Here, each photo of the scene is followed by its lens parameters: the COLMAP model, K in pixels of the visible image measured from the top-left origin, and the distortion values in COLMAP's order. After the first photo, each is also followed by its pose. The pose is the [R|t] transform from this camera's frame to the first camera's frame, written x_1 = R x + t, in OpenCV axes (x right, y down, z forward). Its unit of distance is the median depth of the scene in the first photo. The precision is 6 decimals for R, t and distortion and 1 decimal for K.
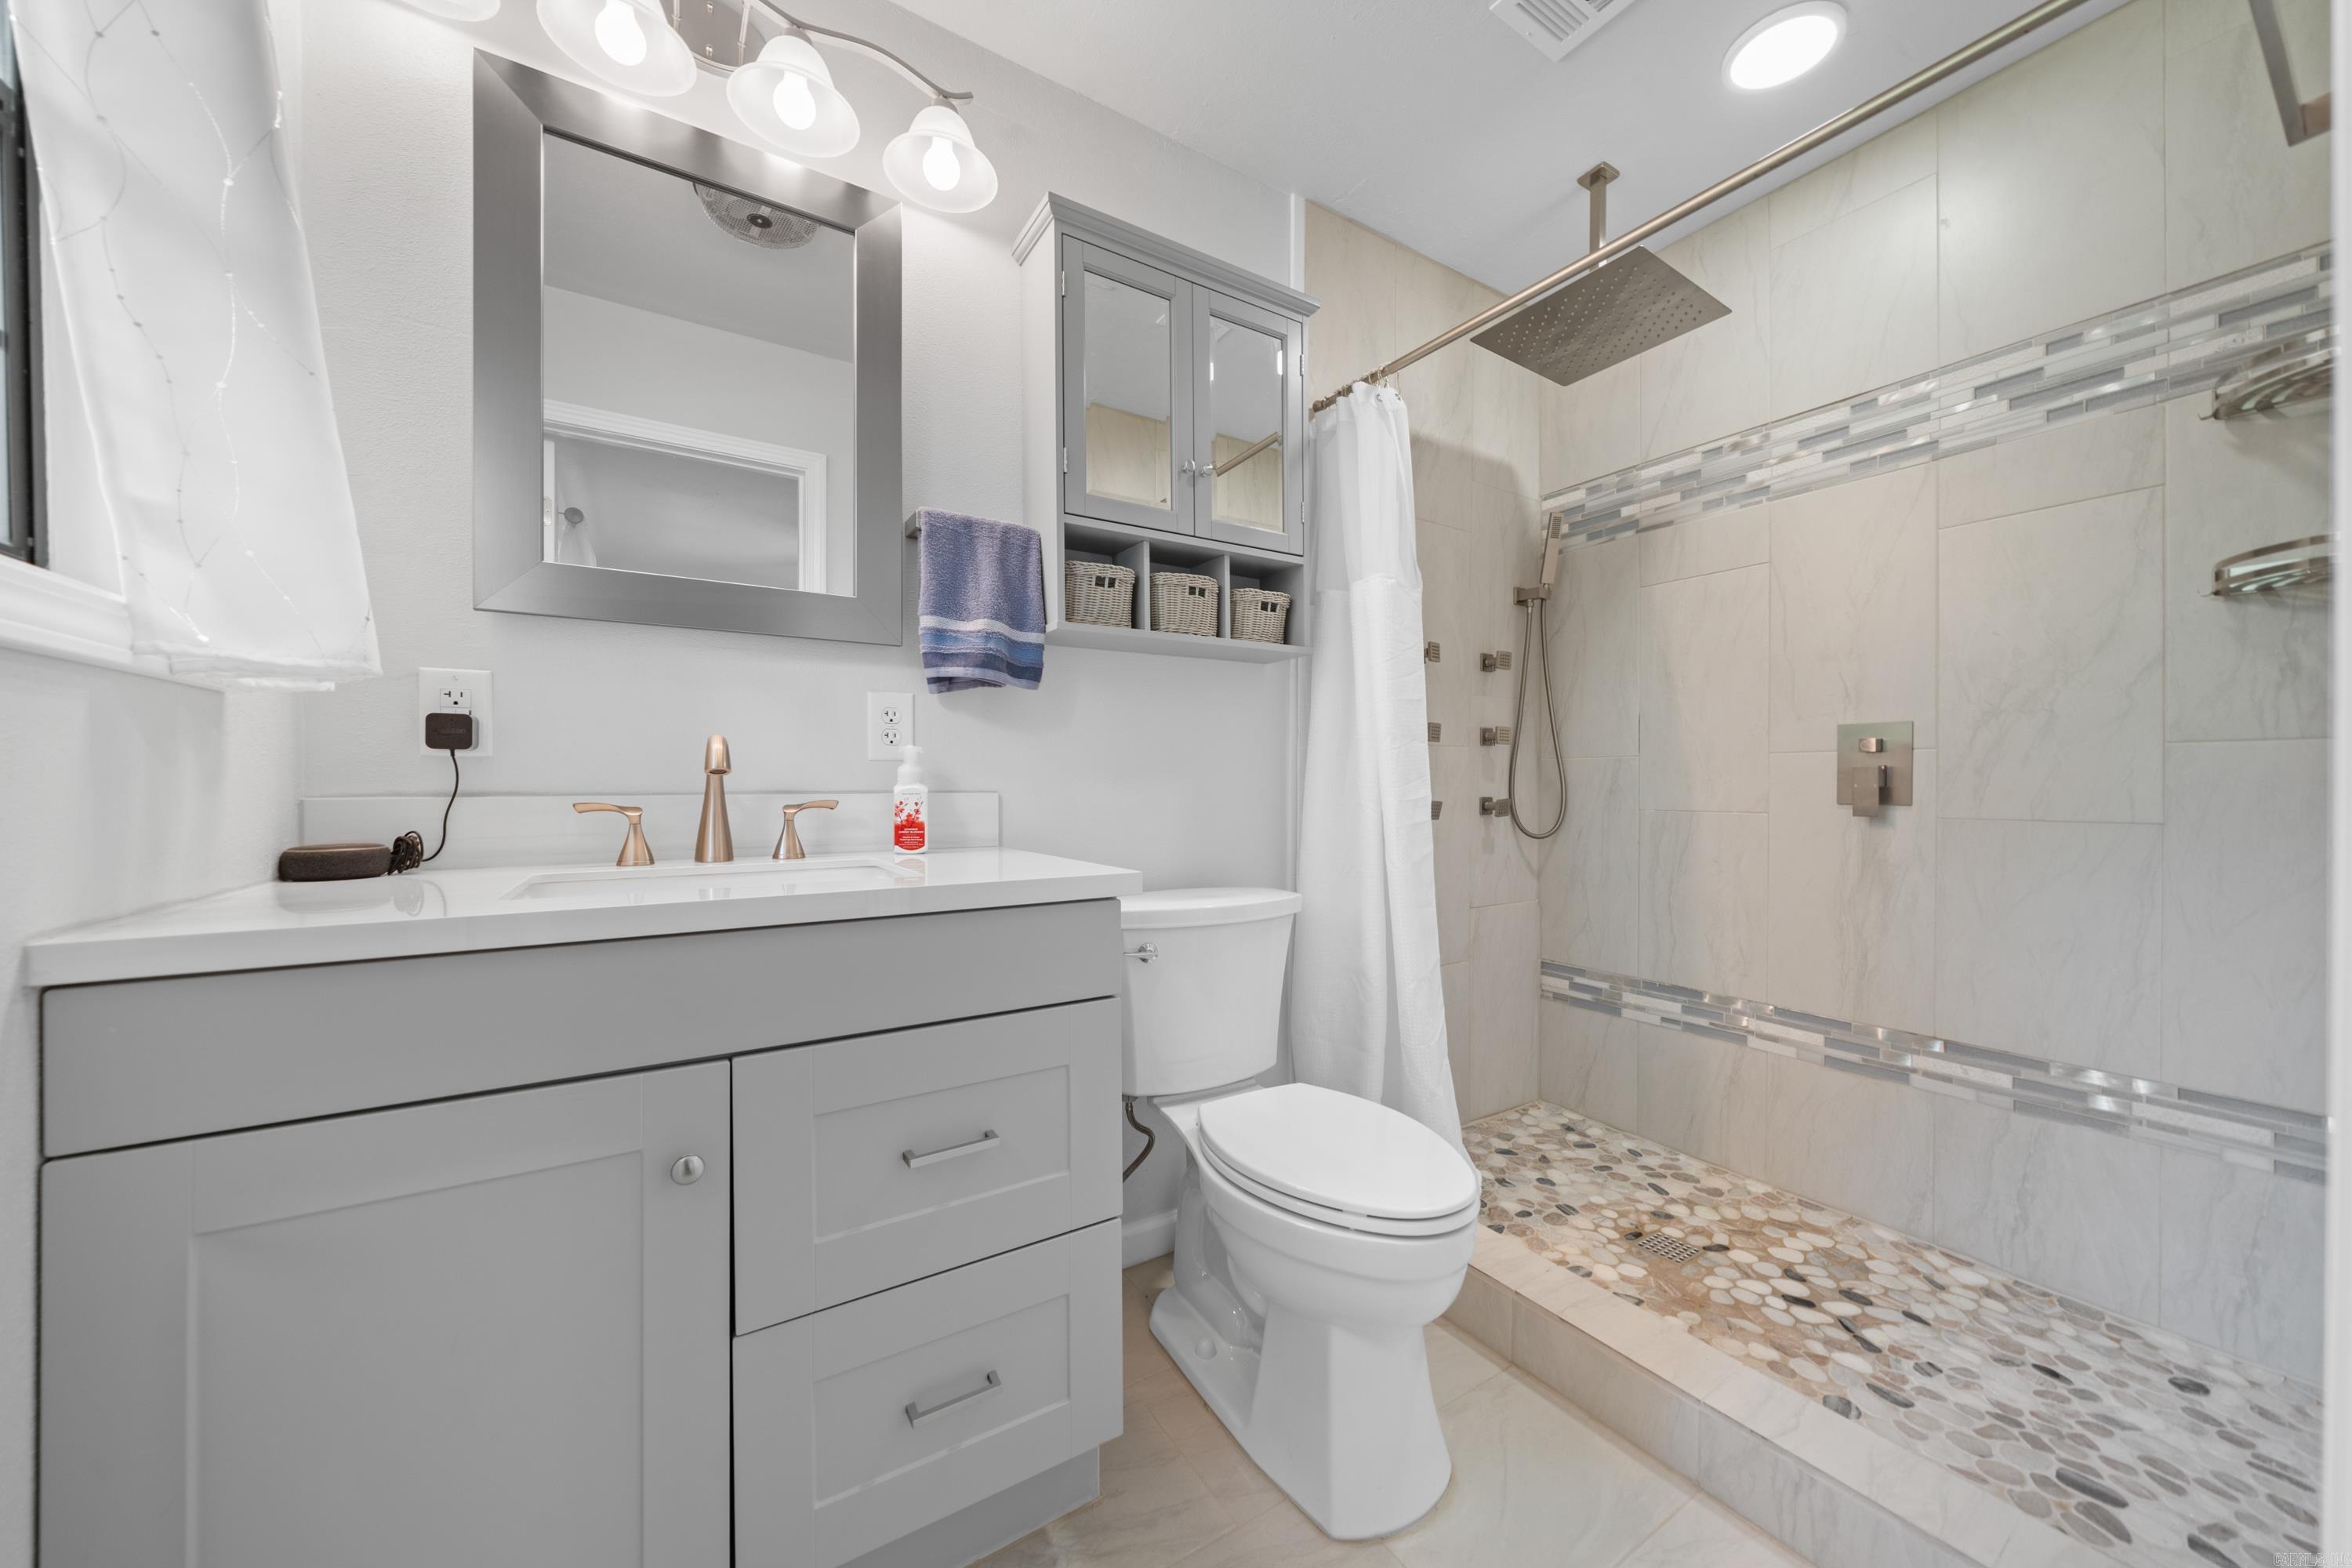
lens RADIAL K [[798.8, 0, 1165.4], [0, 798.8, 787.0], [0, 0, 1]] dist [-0.005712, 0.000094]
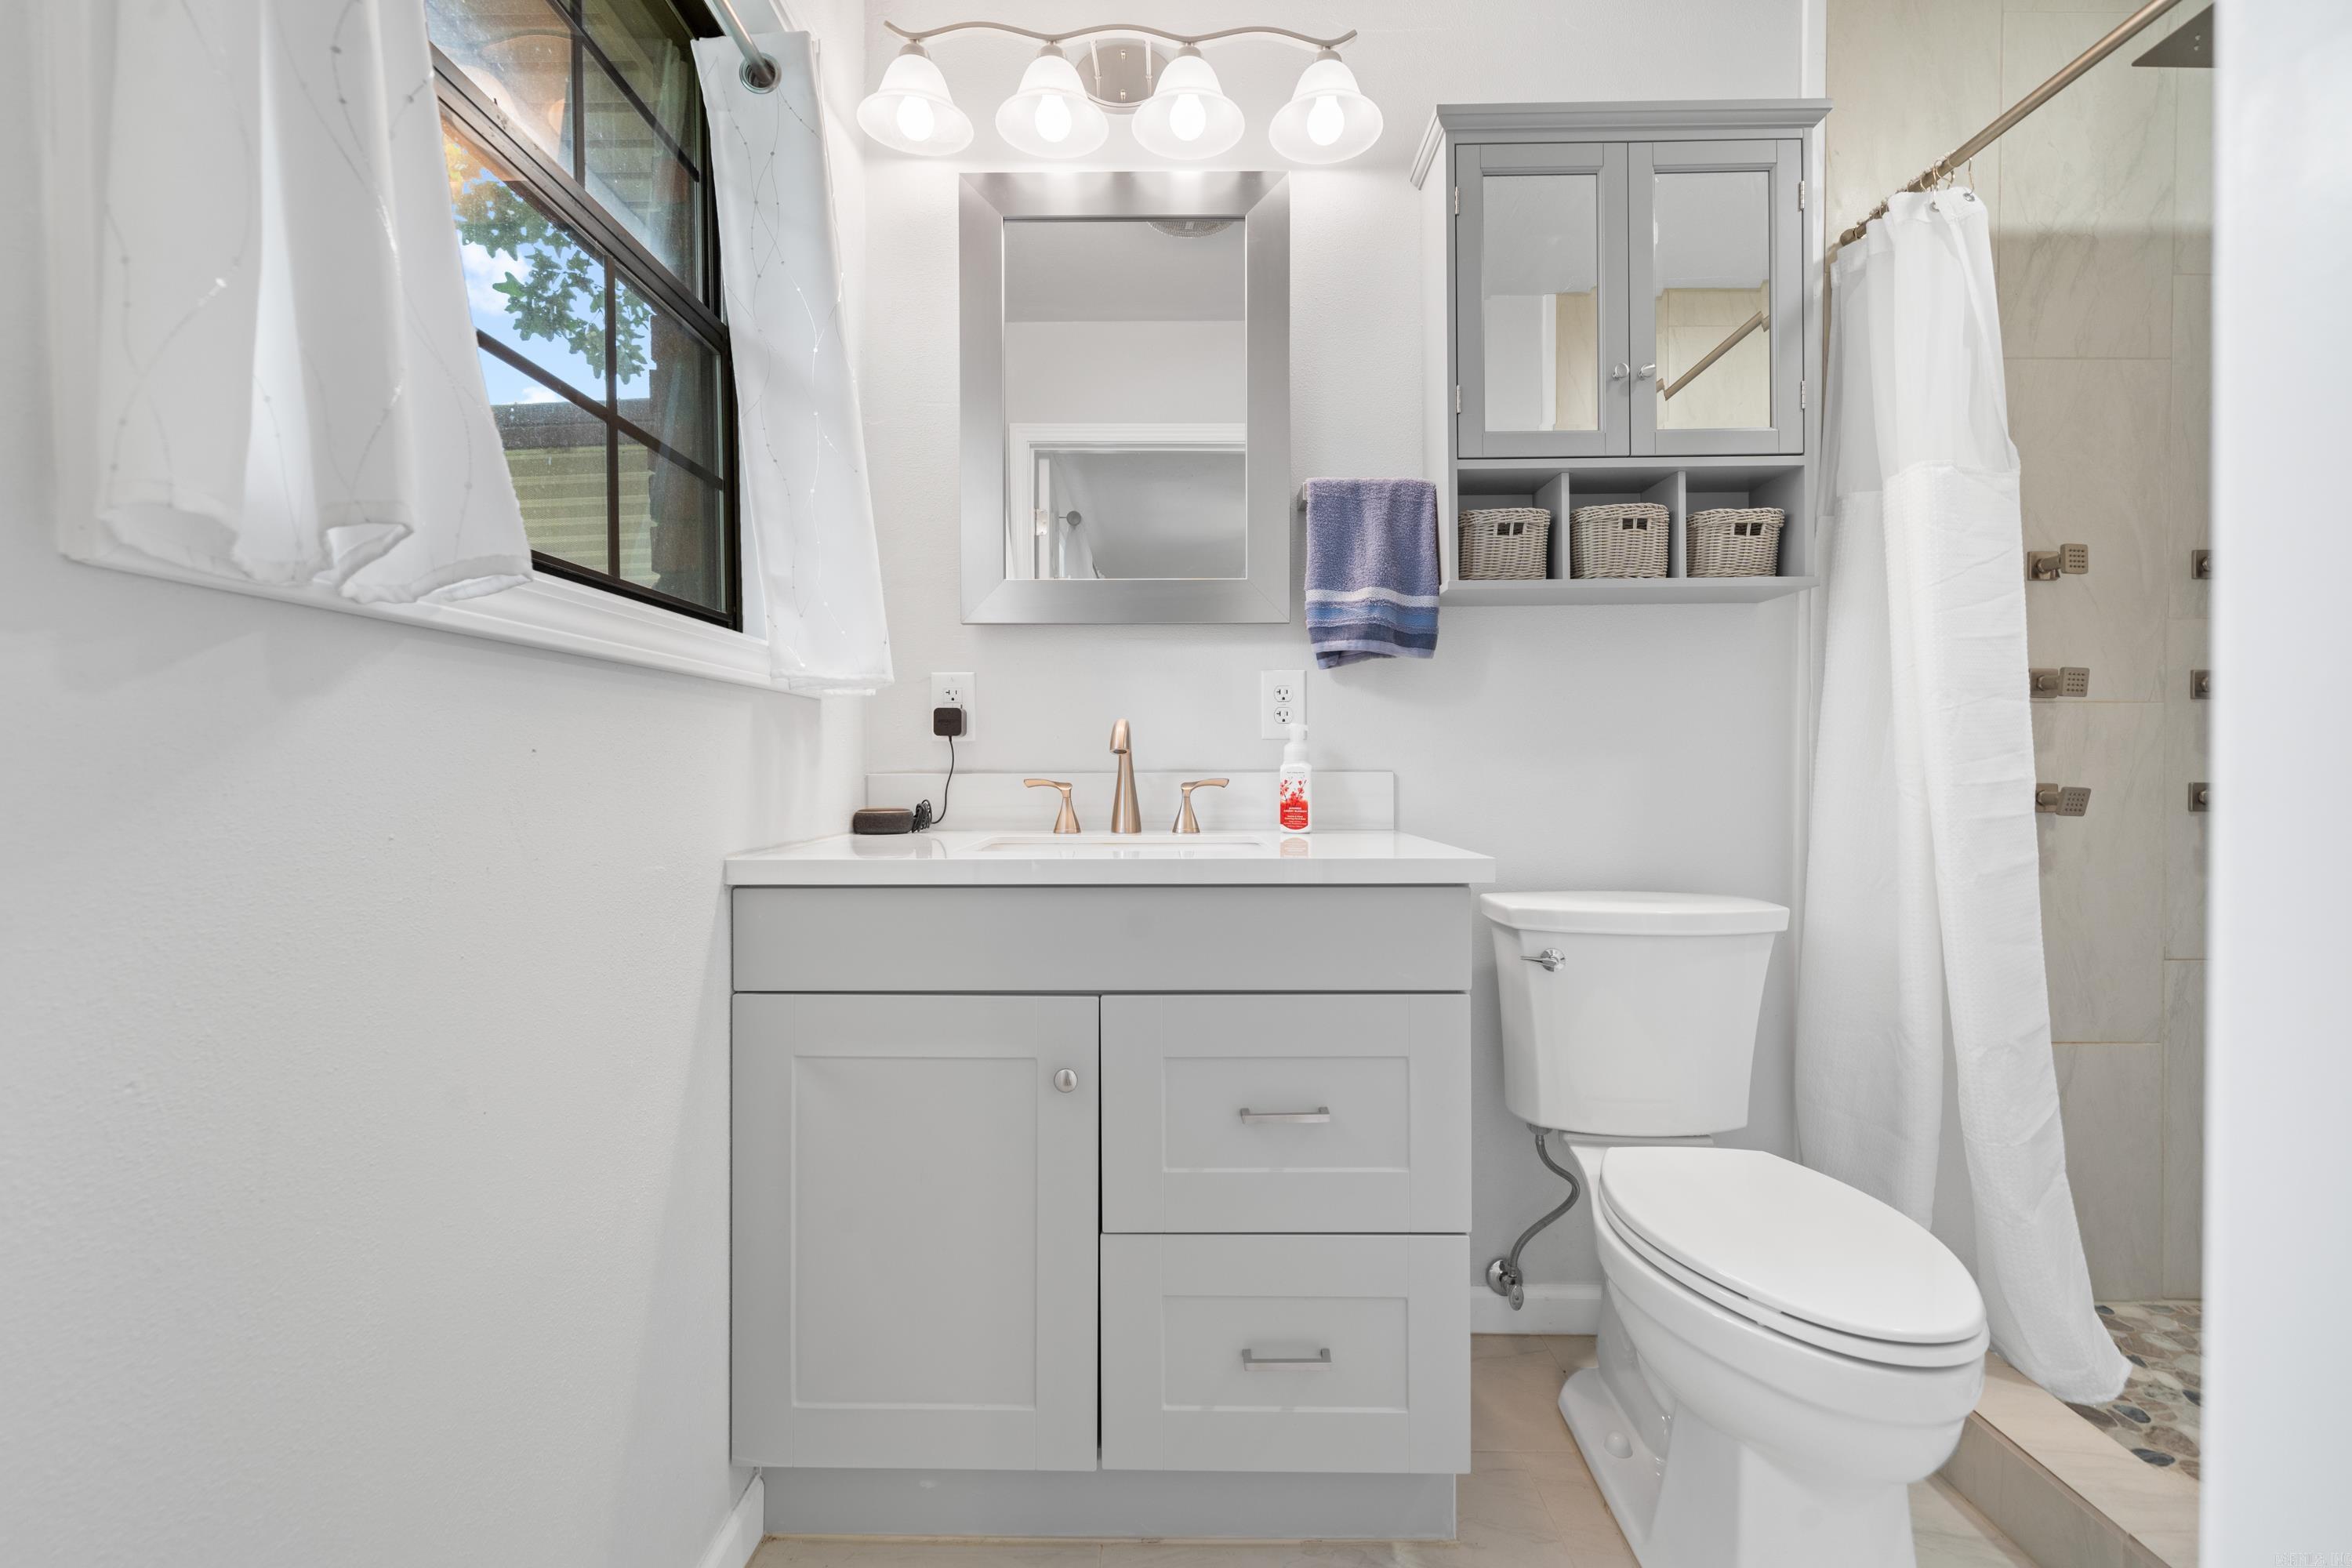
lens RADIAL K [[986.8, 0, 1183.2], [0, 986.8, 778.1], [0, 0, 1]] dist [-0.001942, 0.000182]
pose [[0.840062, 0.004692, -0.542470, 0.222186], [-0.001096, 0.999975, 0.006952, 0.006910], [0.542489, -0.005246, 0.840046, -0.098933]]
